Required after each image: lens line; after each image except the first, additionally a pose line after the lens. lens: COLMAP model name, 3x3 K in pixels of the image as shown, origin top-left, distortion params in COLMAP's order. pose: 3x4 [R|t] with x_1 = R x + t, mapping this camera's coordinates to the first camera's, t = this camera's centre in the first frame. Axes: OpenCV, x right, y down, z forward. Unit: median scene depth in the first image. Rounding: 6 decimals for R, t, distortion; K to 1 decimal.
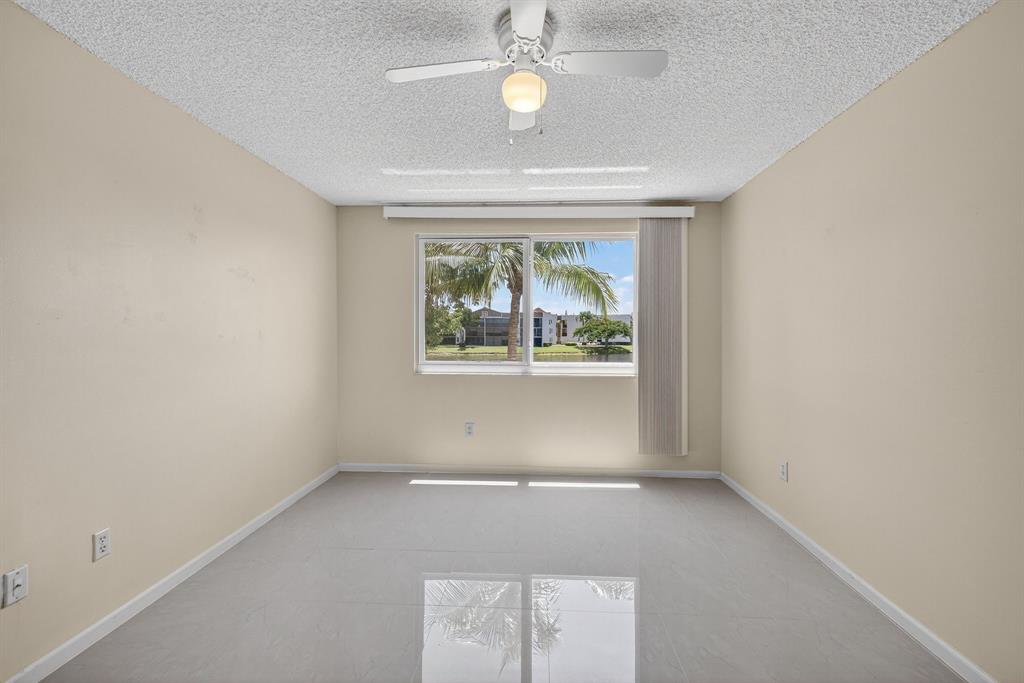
lens RADIAL K [[512.3, 0, 512.0], [0, 512.3, 341.5], [0, 0, 1]] dist [0.002693, 0.000198]
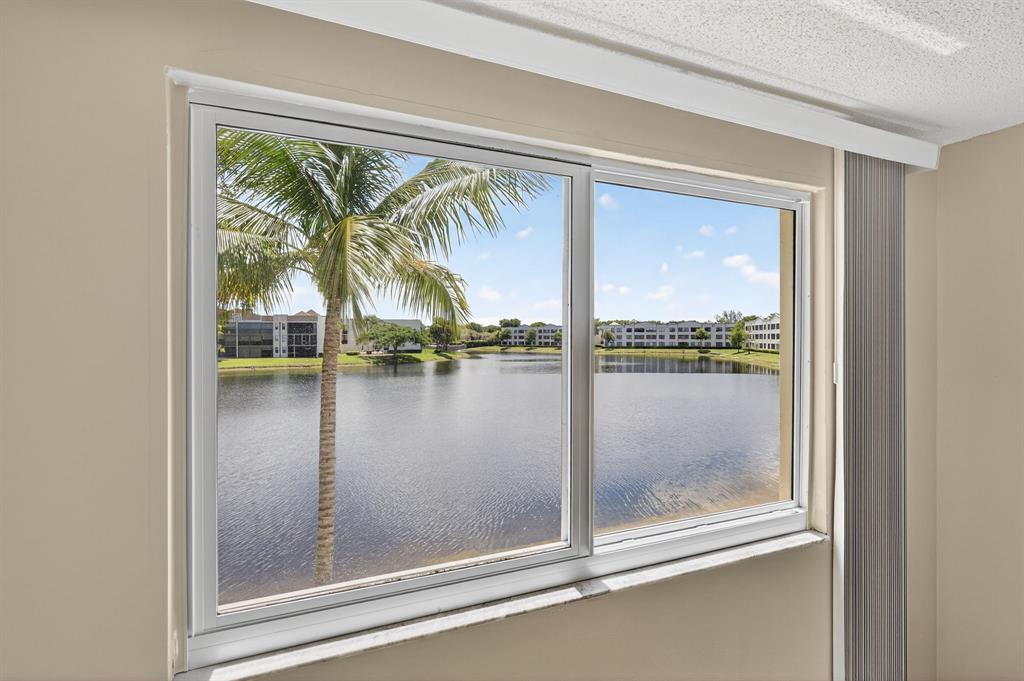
lens RADIAL K [[512.3, 0, 512.0], [0, 512.3, 340.5], [0, 0, 1]] dist [0.002693, 0.000198]
pose [[0.894665, -0.009314, 0.446640, -0.027505], [0.009014, 0.999955, 0.002797, -0.016463], [-0.446647, 0.001523, 0.894709, 0.128908]]
